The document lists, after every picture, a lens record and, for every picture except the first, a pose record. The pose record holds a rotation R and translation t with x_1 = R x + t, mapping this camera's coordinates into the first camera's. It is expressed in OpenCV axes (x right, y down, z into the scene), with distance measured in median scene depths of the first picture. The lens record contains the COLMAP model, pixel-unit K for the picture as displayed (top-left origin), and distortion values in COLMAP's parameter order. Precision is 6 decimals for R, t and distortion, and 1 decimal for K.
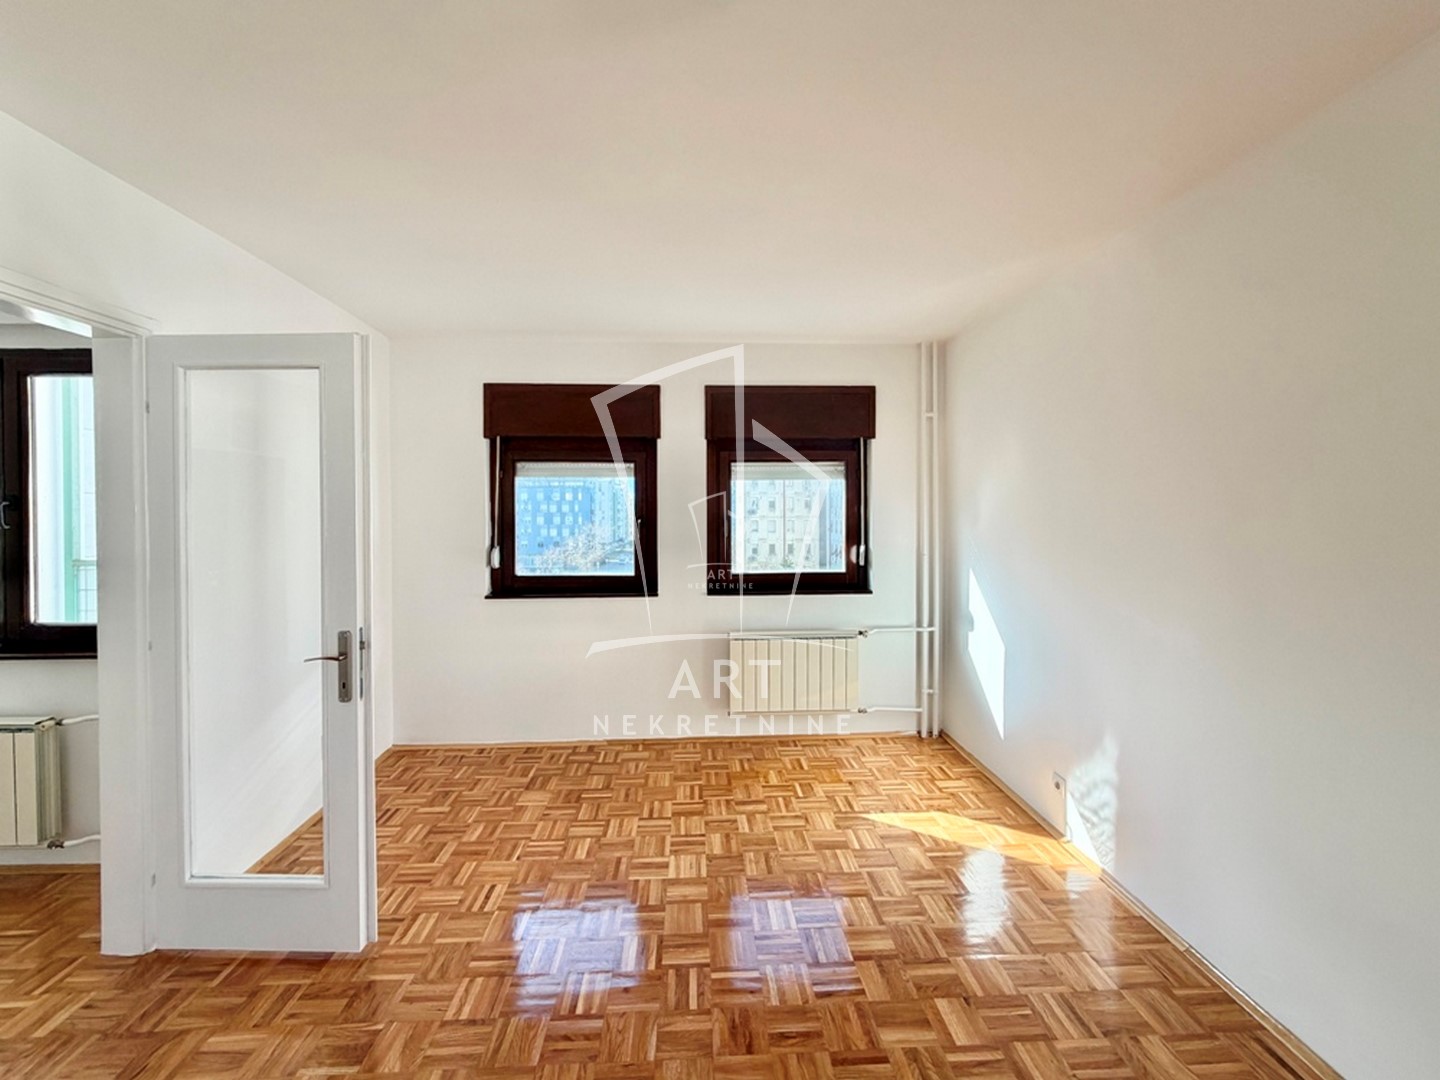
lens RADIAL K [[593.5, 0, 718.7], [0, 593.5, 515.5], [0, 0, 1]] dist [0.000259, -0.000176]
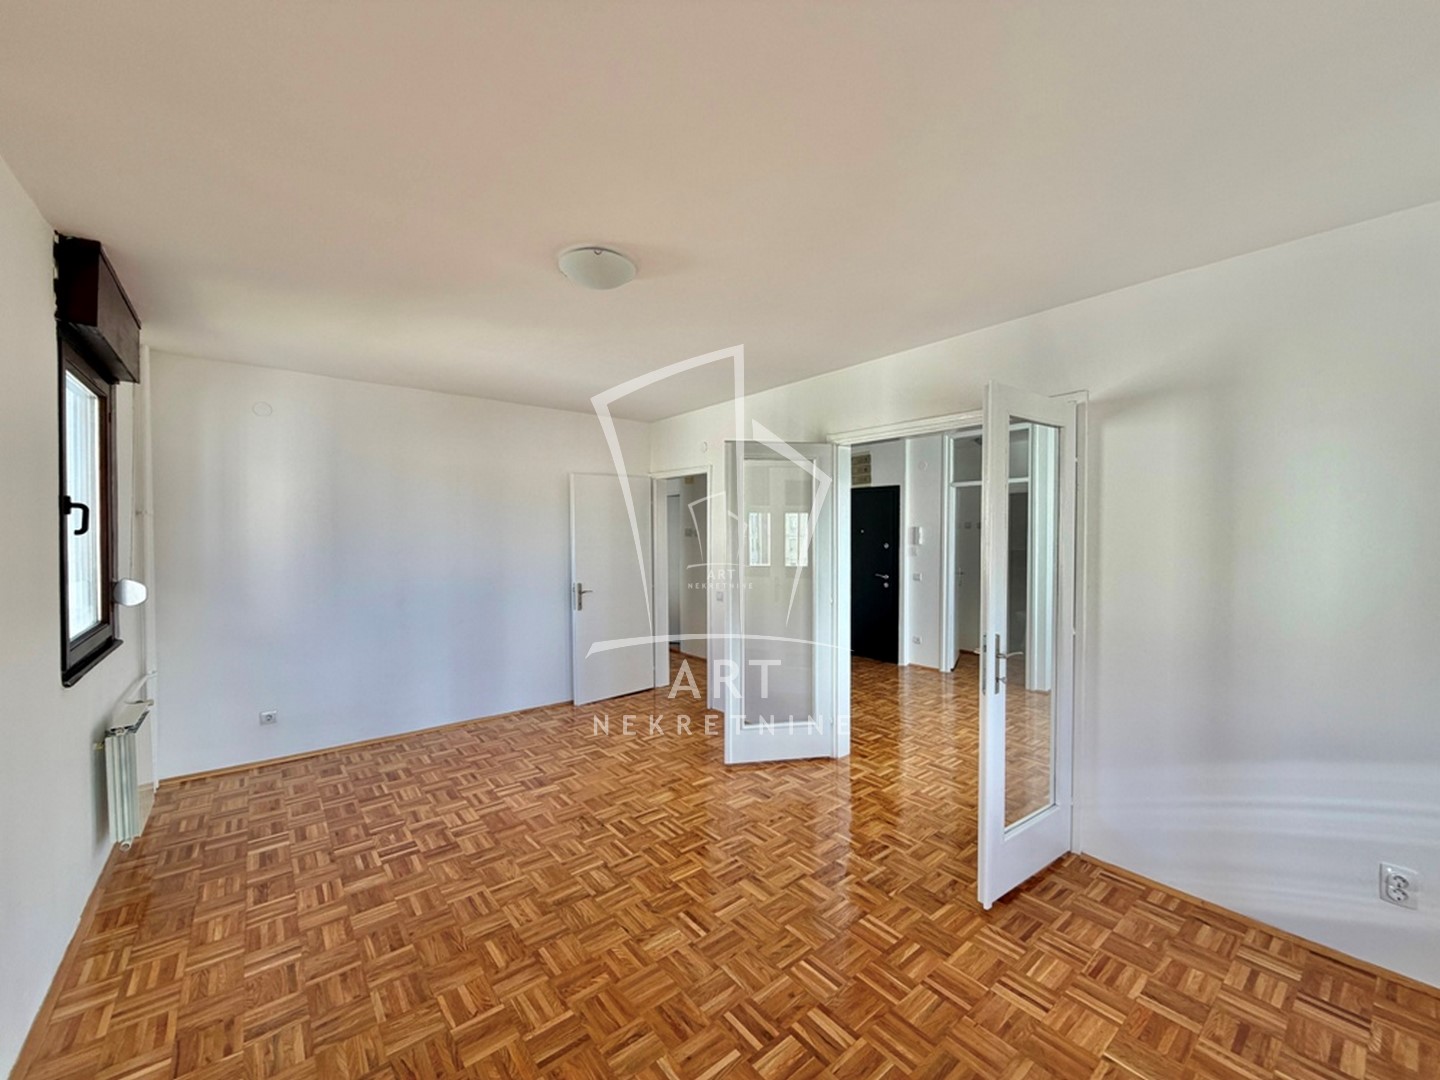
lens RADIAL K [[573.1, 0, 714.4], [0, 573.1, 543.2], [0, 0, 1]] dist [-0.000783, -0.000036]
pose [[-0.806635, 0.014202, -0.590879, 0.291527], [-0.004040, 0.999555, 0.029541, -0.013168], [0.591036, 0.026216, -0.806219, 0.930059]]
